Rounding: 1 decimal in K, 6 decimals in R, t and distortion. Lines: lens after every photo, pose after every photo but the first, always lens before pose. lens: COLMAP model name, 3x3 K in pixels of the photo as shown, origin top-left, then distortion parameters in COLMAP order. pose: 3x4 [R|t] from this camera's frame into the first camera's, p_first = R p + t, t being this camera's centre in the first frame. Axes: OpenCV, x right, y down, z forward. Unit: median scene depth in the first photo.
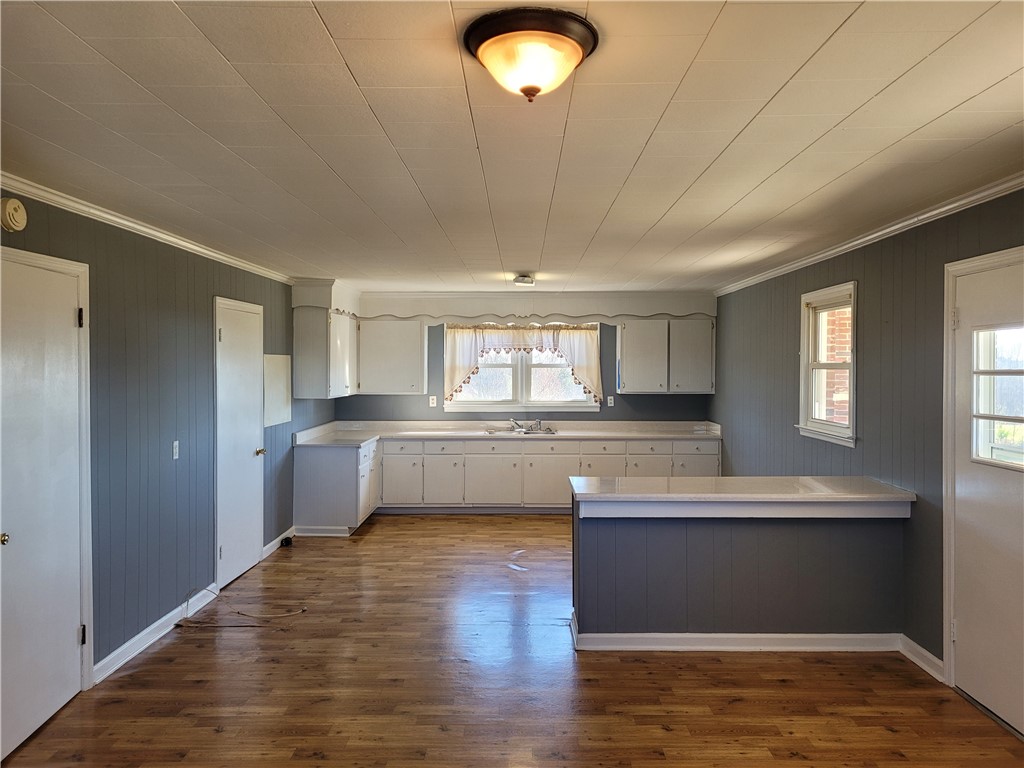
lens RADIAL K [[766.7, 0, 522.8], [0, 766.7, 383.0], [0, 0, 1]] dist [0.033289, 0.001264]
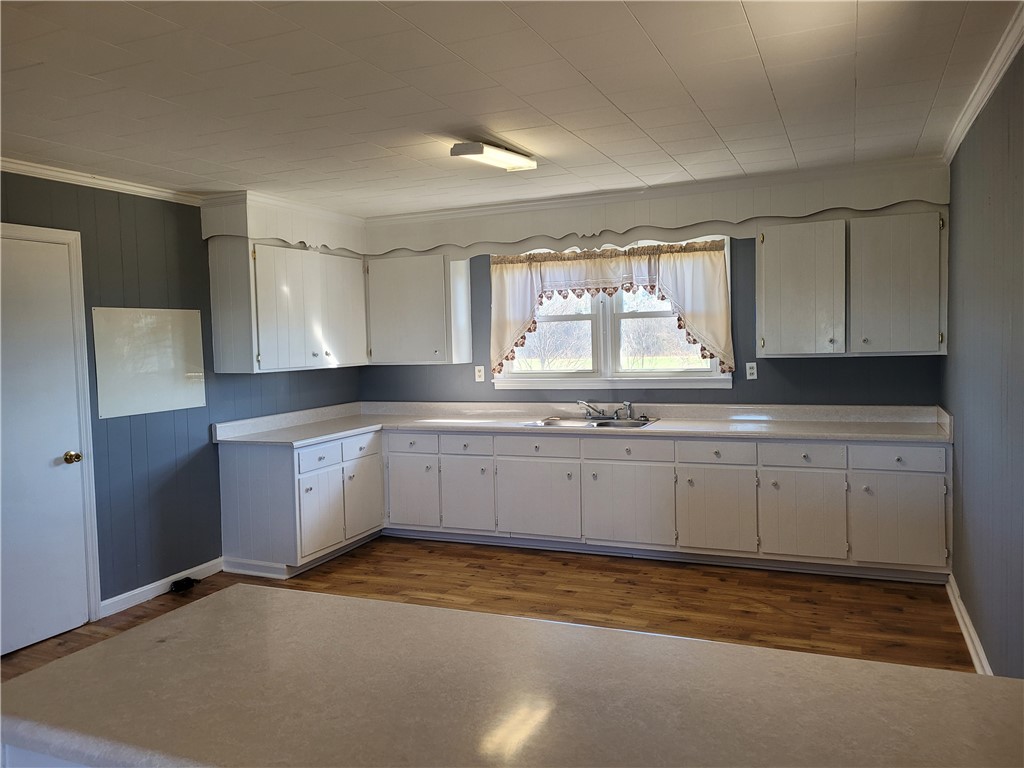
lens RADIAL K [[766.7, 0, 522.8], [0, 766.7, 383.0], [0, 0, 1]] dist [0.033289, 0.001264]
pose [[0.919284, -0.004651, -0.393567, 0.187712], [0.021336, 0.999049, 0.038028, 0.007057], [0.393016, -0.043355, 0.918509, 0.394415]]
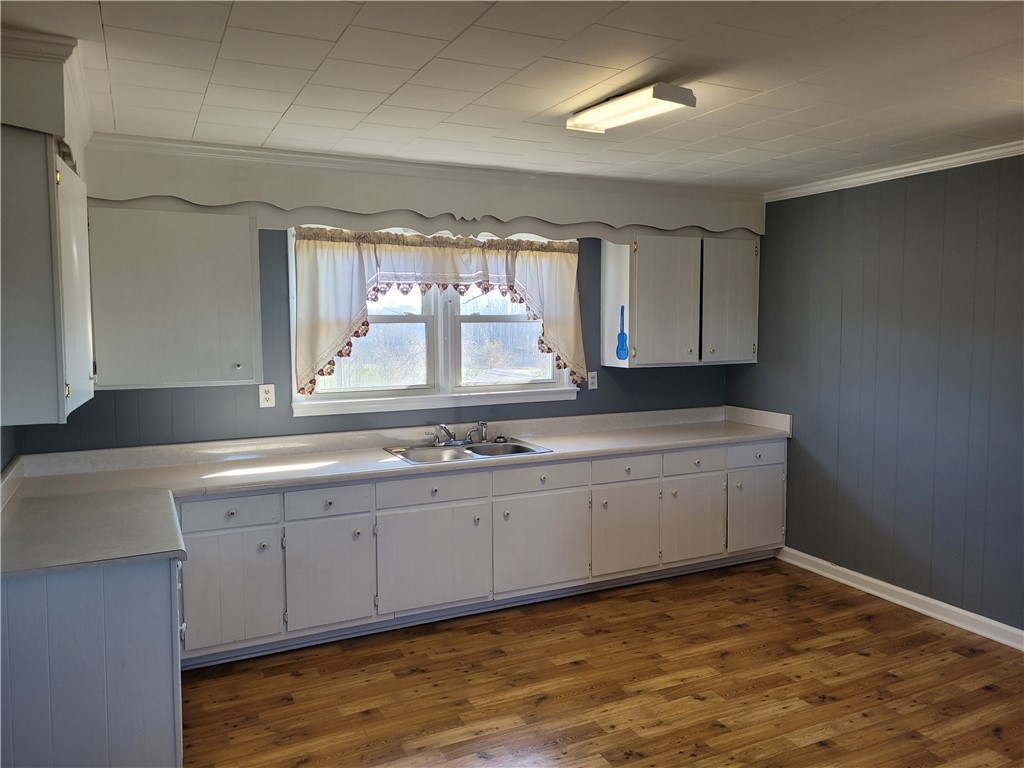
lens RADIAL K [[766.7, 0, 522.8], [0, 766.7, 383.0], [0, 0, 1]] dist [0.033289, 0.001264]
pose [[0.896912, -0.041510, 0.440256, -0.185608], [0.015131, 0.997882, 0.063262, -0.011352], [-0.441949, -0.050079, 0.895641, 0.518212]]
